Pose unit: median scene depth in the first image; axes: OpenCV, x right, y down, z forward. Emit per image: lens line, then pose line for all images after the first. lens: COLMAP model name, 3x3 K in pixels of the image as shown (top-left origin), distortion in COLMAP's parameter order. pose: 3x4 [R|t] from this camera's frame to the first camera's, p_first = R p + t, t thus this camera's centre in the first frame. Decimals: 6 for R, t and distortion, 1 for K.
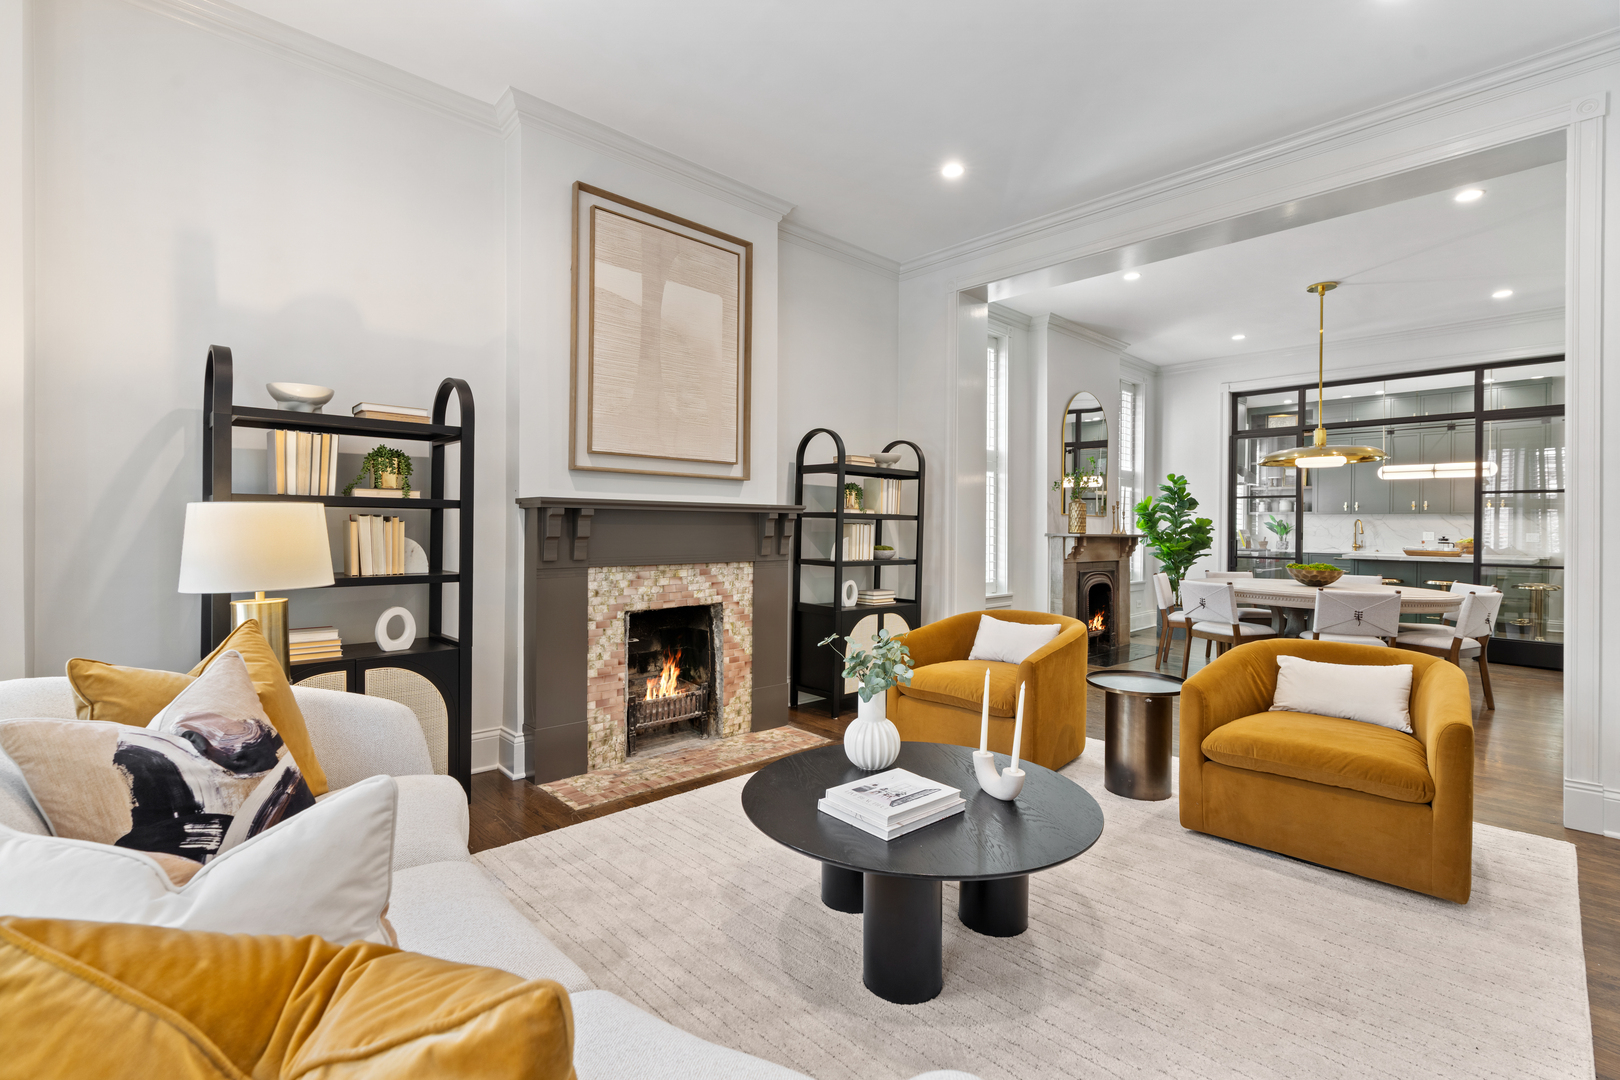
lens RADIAL K [[727.9, 0, 804.7], [0, 727.9, 526.1], [0, 0, 1]] dist [-0.002860, 0.000287]
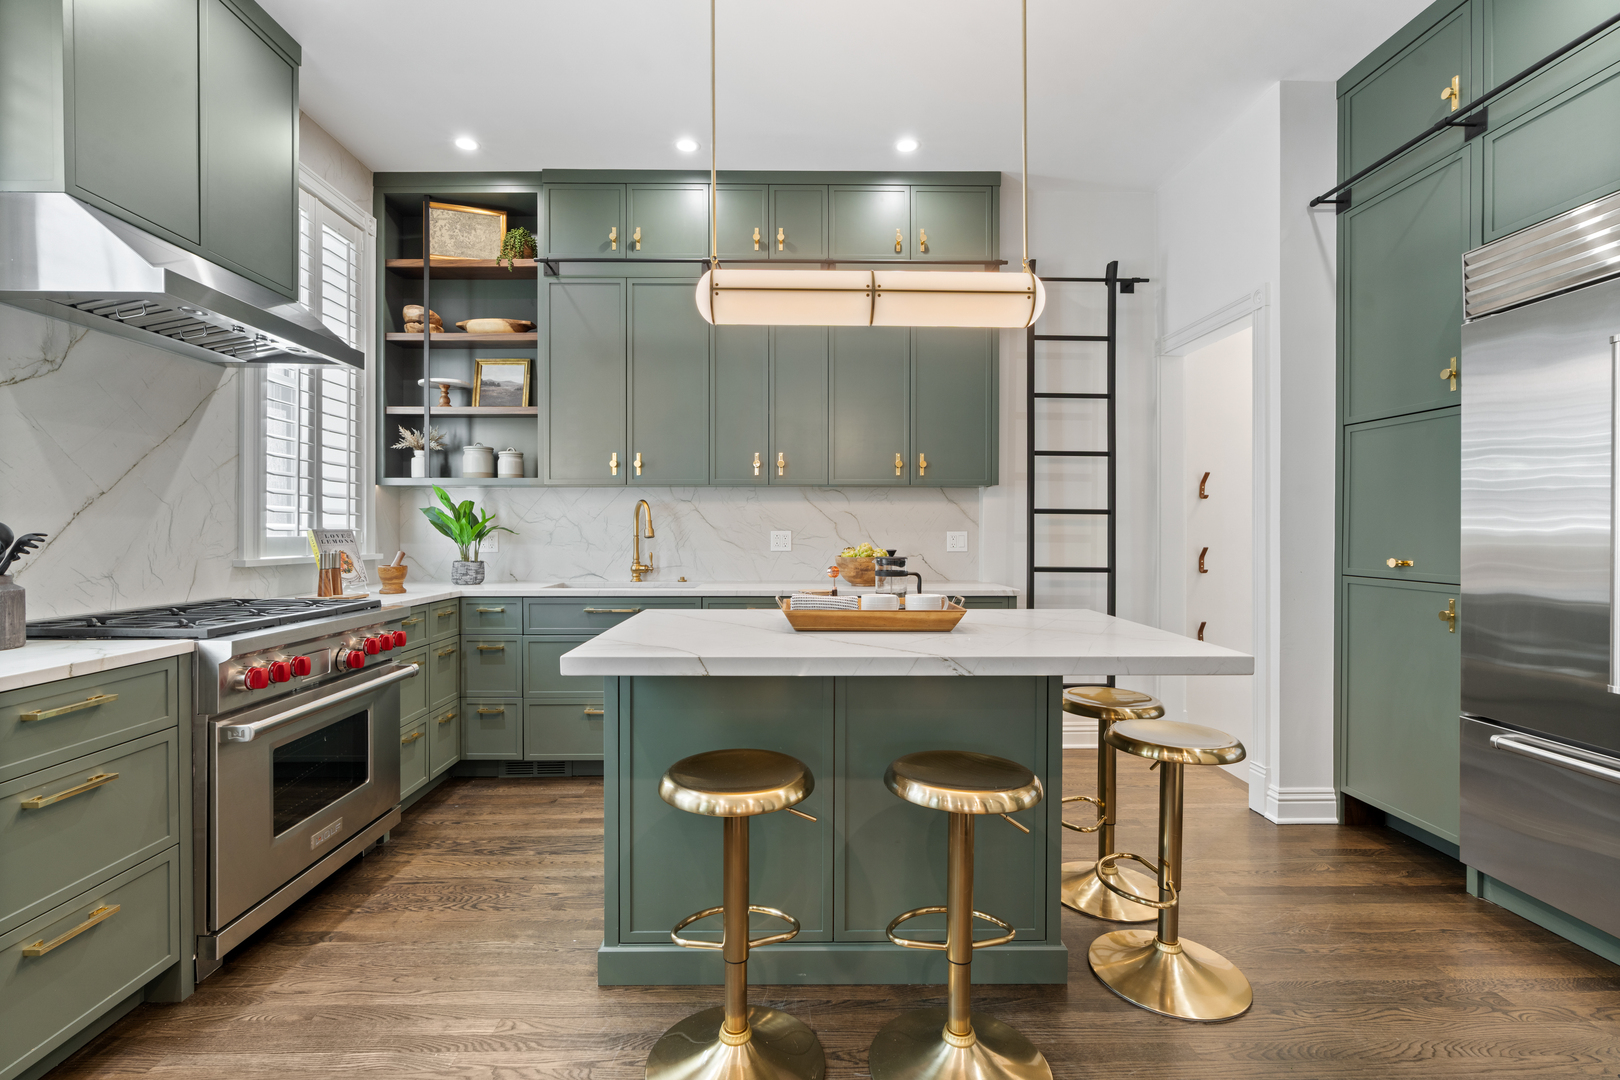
lens RADIAL K [[727.9, 0, 801.1], [0, 727.9, 530.5], [0, 0, 1]] dist [-0.002860, 0.000287]
pose [[0.661837, -0.013429, 0.749528, 0.671373], [0.005973, 0.999902, 0.012641, 0.002983], [-0.749624, -0.003889, 0.661852, 0.867216]]
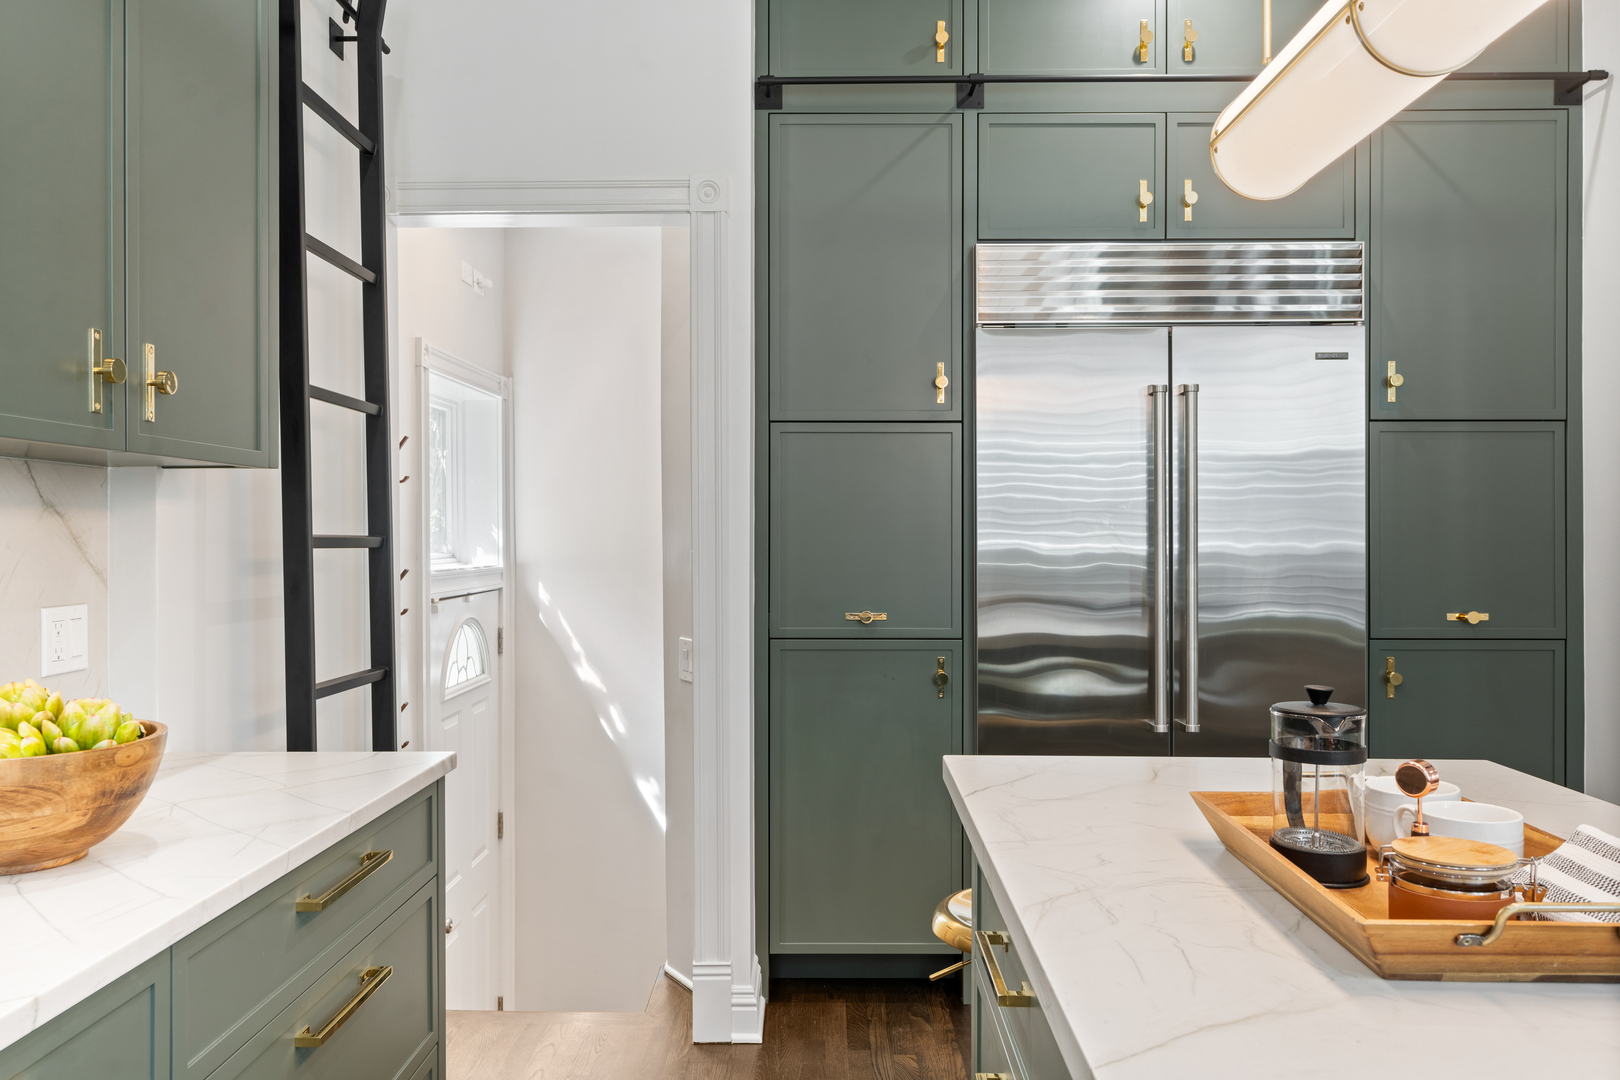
lens RADIAL K [[1210.2, 0, 813.0], [0, 1210.2, 542.5], [0, 0, 1]] dist [-0.004052, -0.000157]
pose [[-0.727761, -0.008008, 0.685784, 0.832207], [-0.003002, 0.999959, 0.008492, -0.005748], [-0.685824, 0.004121, -0.727755, 1.207032]]
